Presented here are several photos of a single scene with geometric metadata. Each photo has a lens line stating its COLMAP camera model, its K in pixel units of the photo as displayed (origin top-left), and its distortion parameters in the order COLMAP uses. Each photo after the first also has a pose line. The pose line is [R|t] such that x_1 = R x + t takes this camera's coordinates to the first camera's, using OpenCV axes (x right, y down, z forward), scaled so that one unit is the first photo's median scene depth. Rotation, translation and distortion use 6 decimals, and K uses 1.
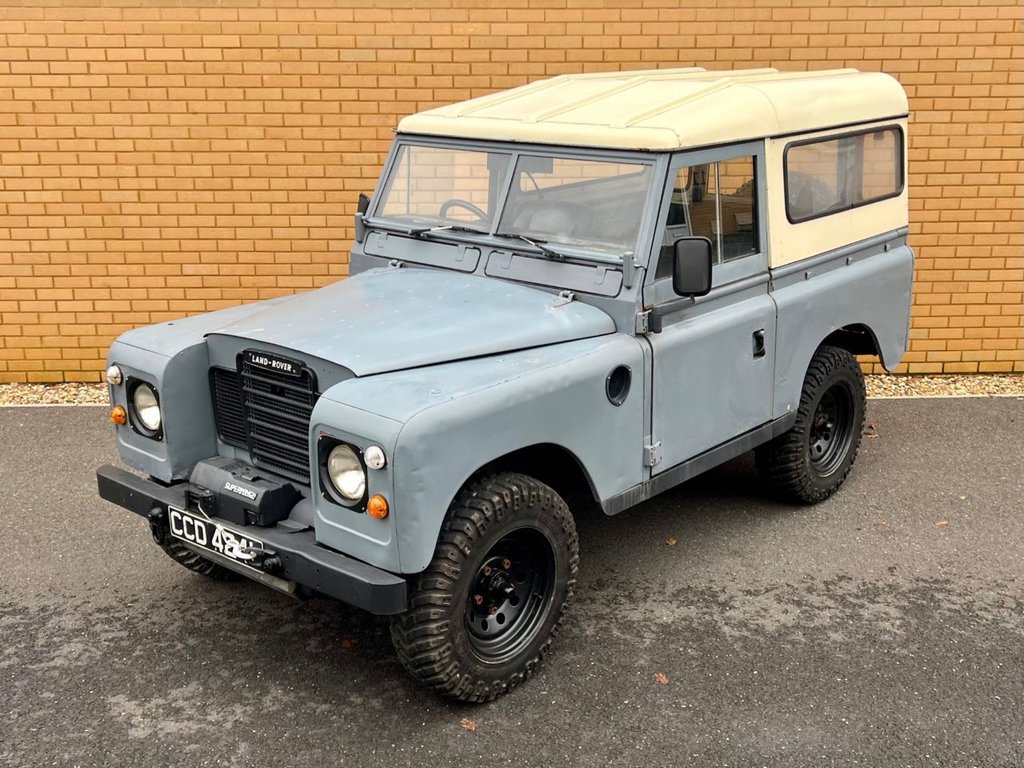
lens RADIAL K [[1162.0, 0, 535.0], [0, 1162.0, 362.1], [0, 0, 1]] dist [0.036678, 0.000000]
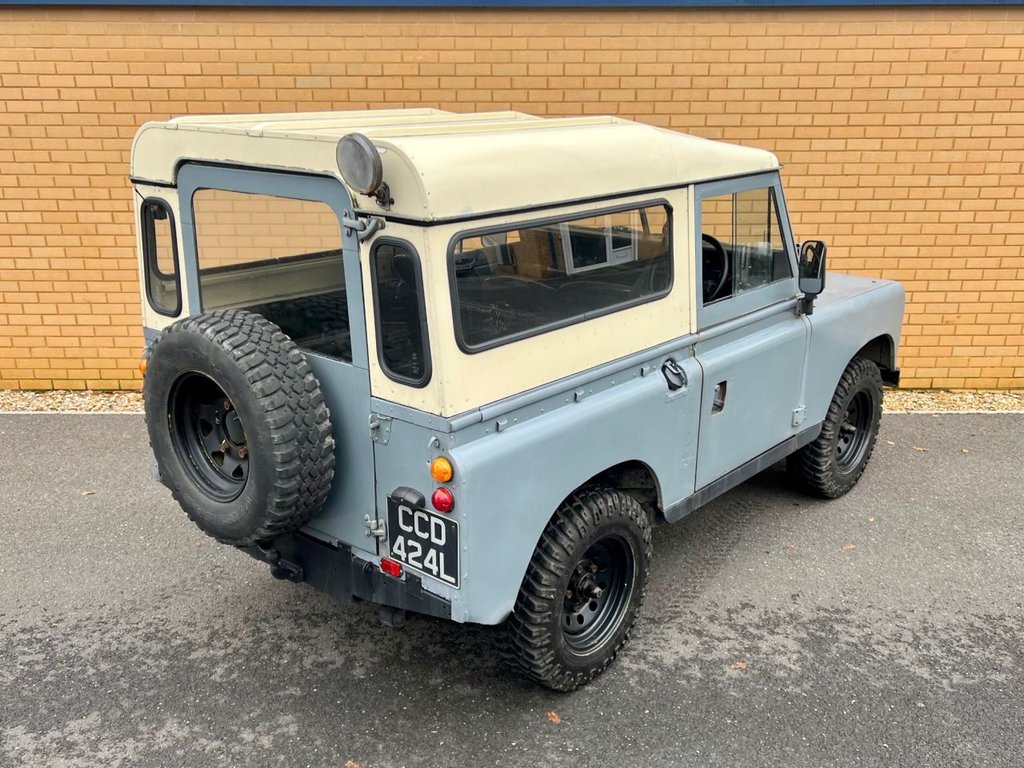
lens RADIAL K [[985.5, 0, 510.6], [0, 985.5, 424.6], [0, 0, 1]] dist [0.023027, 0.000000]
pose [[0.999622, 0.011300, -0.025056, 0.079534], [-0.009300, 0.996869, 0.078525, -0.042968], [0.025865, -0.078262, 0.996597, 0.144844]]
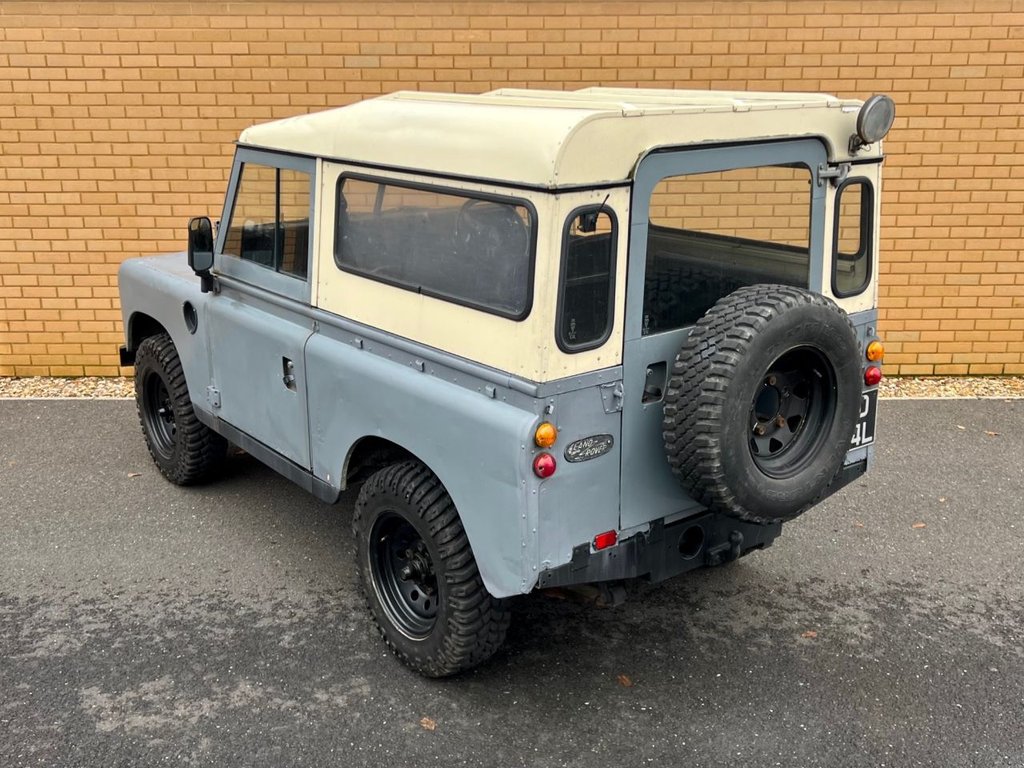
lens RADIAL K [[1088.8, 0, 533.6], [0, 1088.8, 384.9], [0, 0, 1]] dist [0.028208, 0.000000]
pose [[0.999458, 0.009364, -0.031546, 0.050135], [-0.008510, 0.999596, 0.027103, -0.008158], [0.031787, -0.026820, 0.999135, 0.052273]]
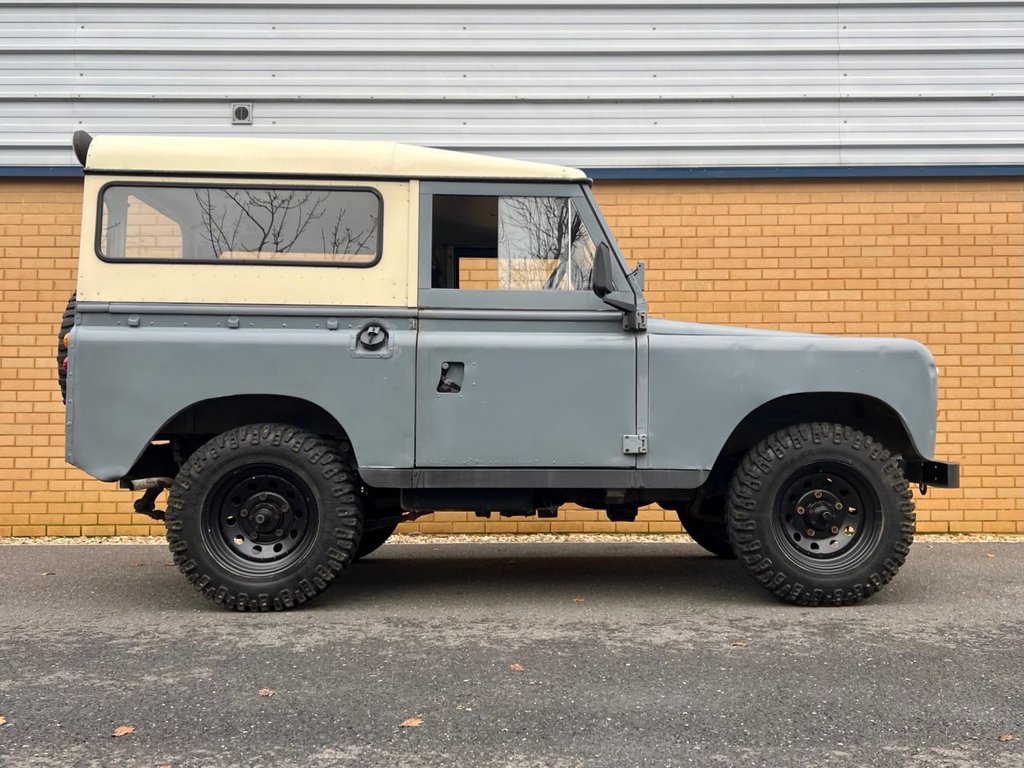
lens RADIAL K [[949.2, 0, 557.6], [0, 949.2, 390.4], [0, 0, 1]] dist [0.027187, 0.000000]
pose [[0.999638, -0.003006, -0.026725, 0.138979], [-0.005448, 0.950501, -0.310673, 0.259715], [0.026336, 0.310706, 0.950141, 0.238334]]
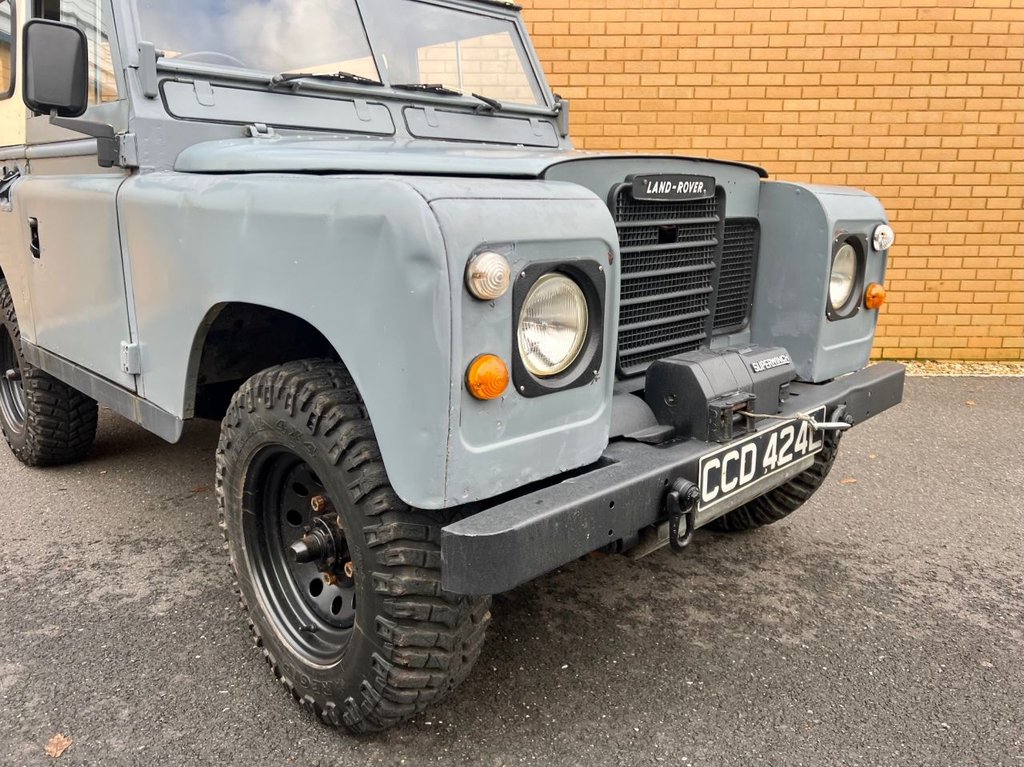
lens RADIAL K [[782.4, 0, 527.6], [0, 782.4, 376.6], [0, 0, 1]] dist [0.021027, -0.013492]
pose [[0.998732, 0.016678, -0.047510, 0.165775], [-0.019079, 0.998540, -0.050532, 0.111236], [0.046598, 0.051374, 0.997592, 0.488258]]
